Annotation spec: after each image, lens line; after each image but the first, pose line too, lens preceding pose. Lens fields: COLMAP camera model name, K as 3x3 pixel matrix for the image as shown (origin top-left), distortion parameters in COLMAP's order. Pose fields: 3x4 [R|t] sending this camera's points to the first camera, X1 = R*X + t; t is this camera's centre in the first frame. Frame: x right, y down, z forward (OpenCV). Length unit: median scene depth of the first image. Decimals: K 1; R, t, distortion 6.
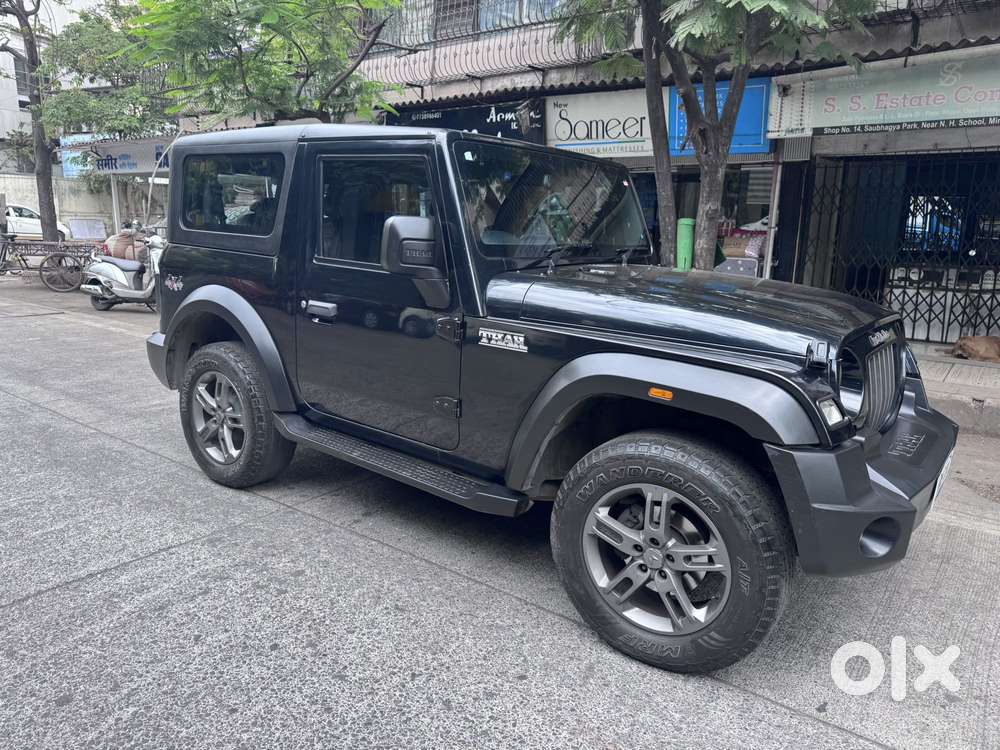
lens RADIAL K [[709.6, 0, 496.6], [0, 709.6, 368.7], [0, 0, 1]] dist [0.028107, -0.033961]
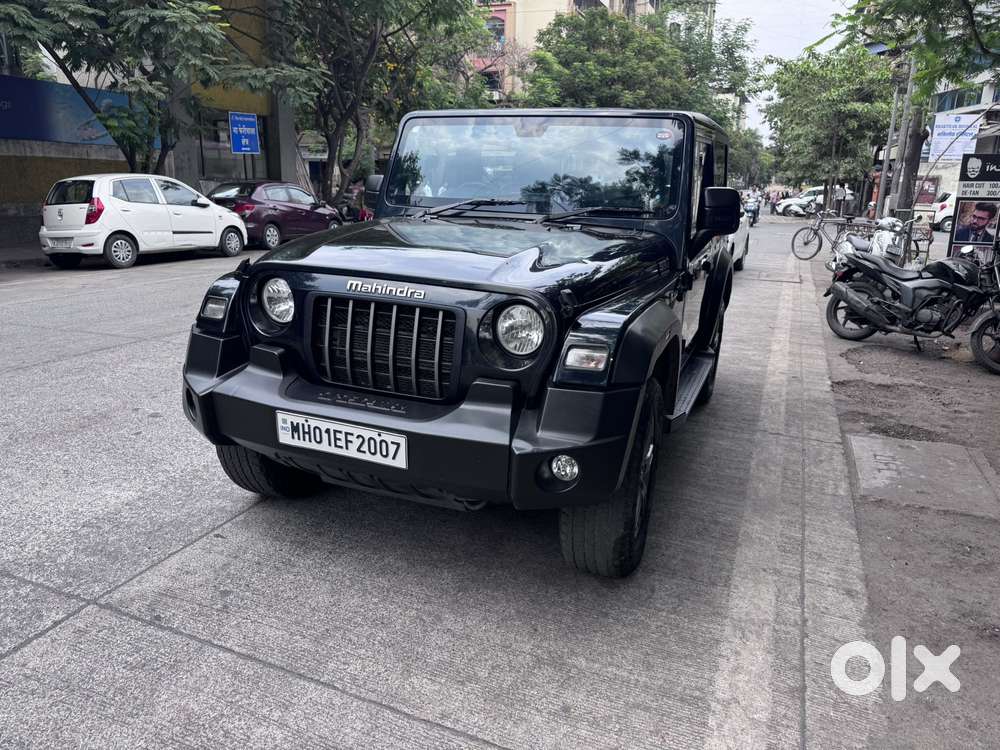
lens RADIAL K [[709.6, 0, 499.9], [0, 709.6, 374.7], [0, 0, 1]] dist [0.028107, -0.033961]
pose [[0.262733, 0.230906, -0.936832, 0.799591], [-0.215277, 0.960495, 0.176364, -0.072056], [0.940546, 0.155342, 0.302062, 0.472848]]
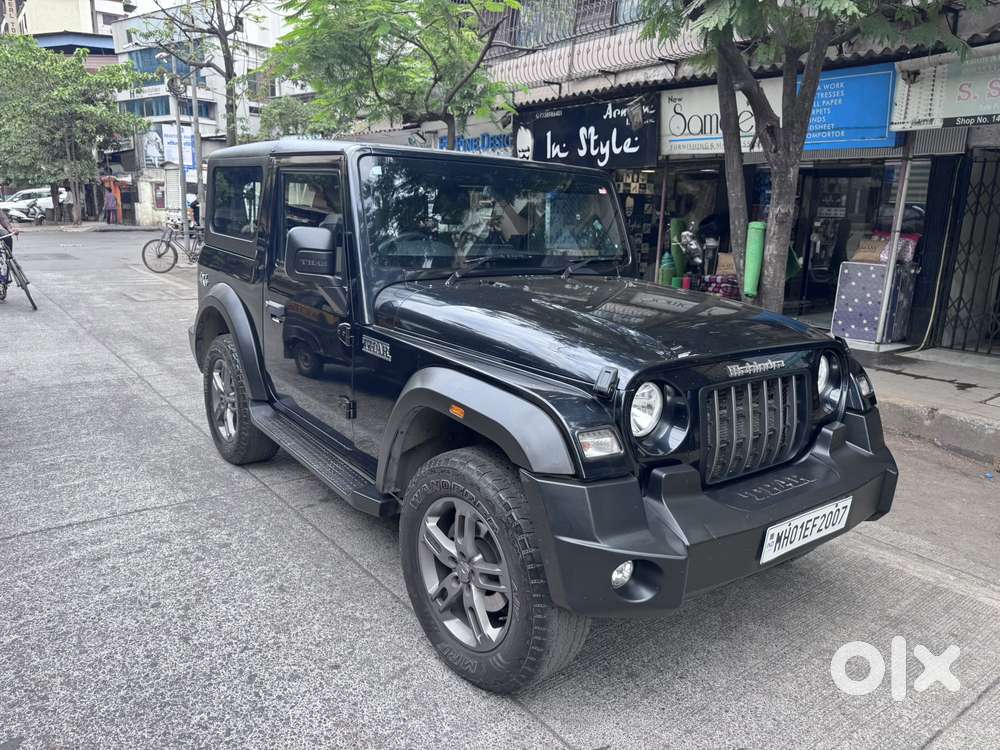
lens RADIAL K [[709.6, 0, 495.0], [0, 709.6, 372.4], [0, 0, 1]] dist [0.028107, -0.033961]
pose [[0.964214, 0.063068, -0.257515, 0.241924], [-0.059369, 0.997991, 0.022121, -0.020428], [0.258393, -0.006041, 0.966021, 0.017129]]
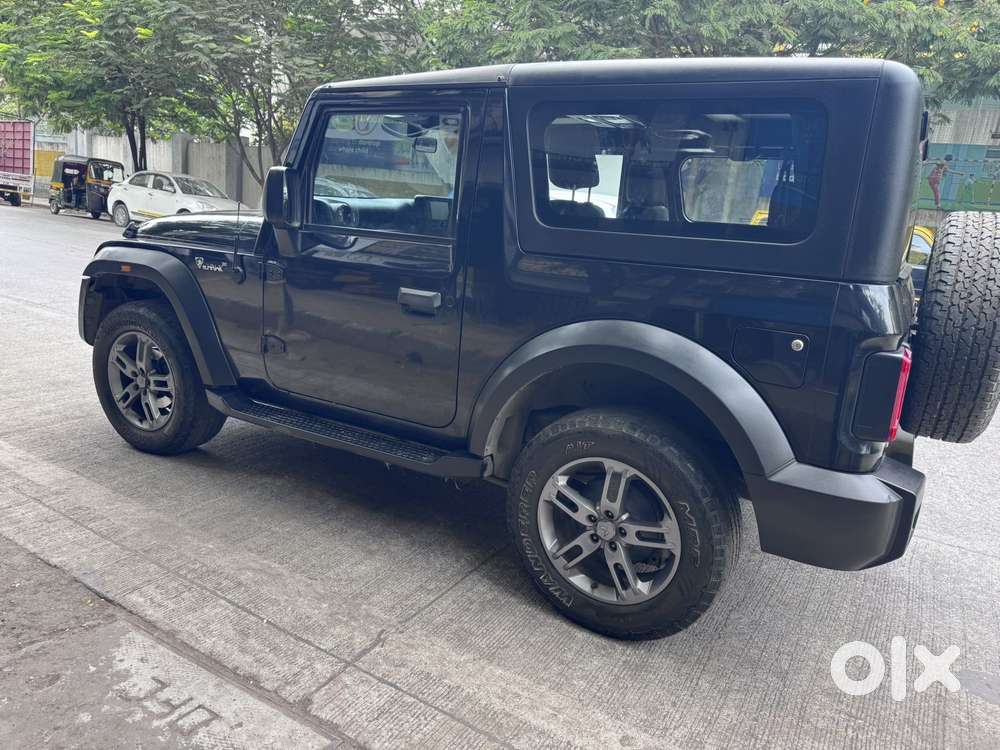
lens RADIAL K [[709.6, 0, 493.4], [0, 709.6, 370.4], [0, 0, 1]] dist [0.028107, -0.033961]
pose [[-0.986740, -0.087597, -0.136641, 0.066666], [-0.137118, 0.900354, 0.412991, -0.281761], [0.086848, 0.426250, -0.900427, 1.446118]]
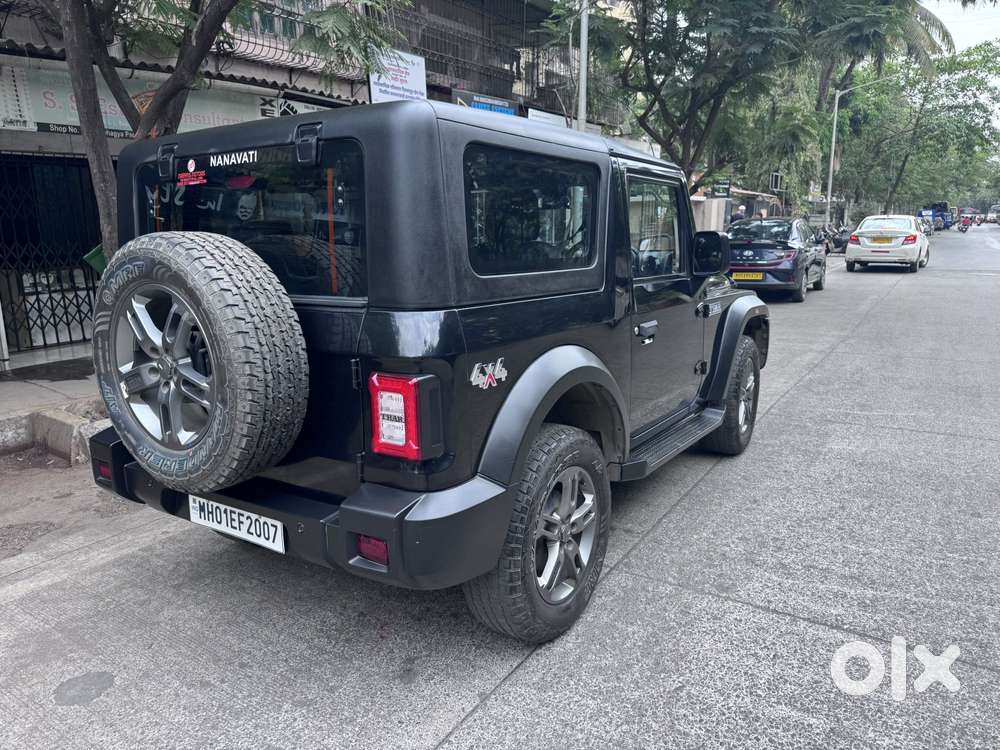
lens RADIAL K [[709.6, 0, 494.2], [0, 709.6, 370.7], [0, 0, 1]] dist [0.028107, -0.033961]
pose [[-0.068399, -0.226058, 0.971709, -0.797265], [0.214725, 0.947828, 0.235617, -0.203708], [-0.974276, 0.224767, -0.016290, 0.815347]]
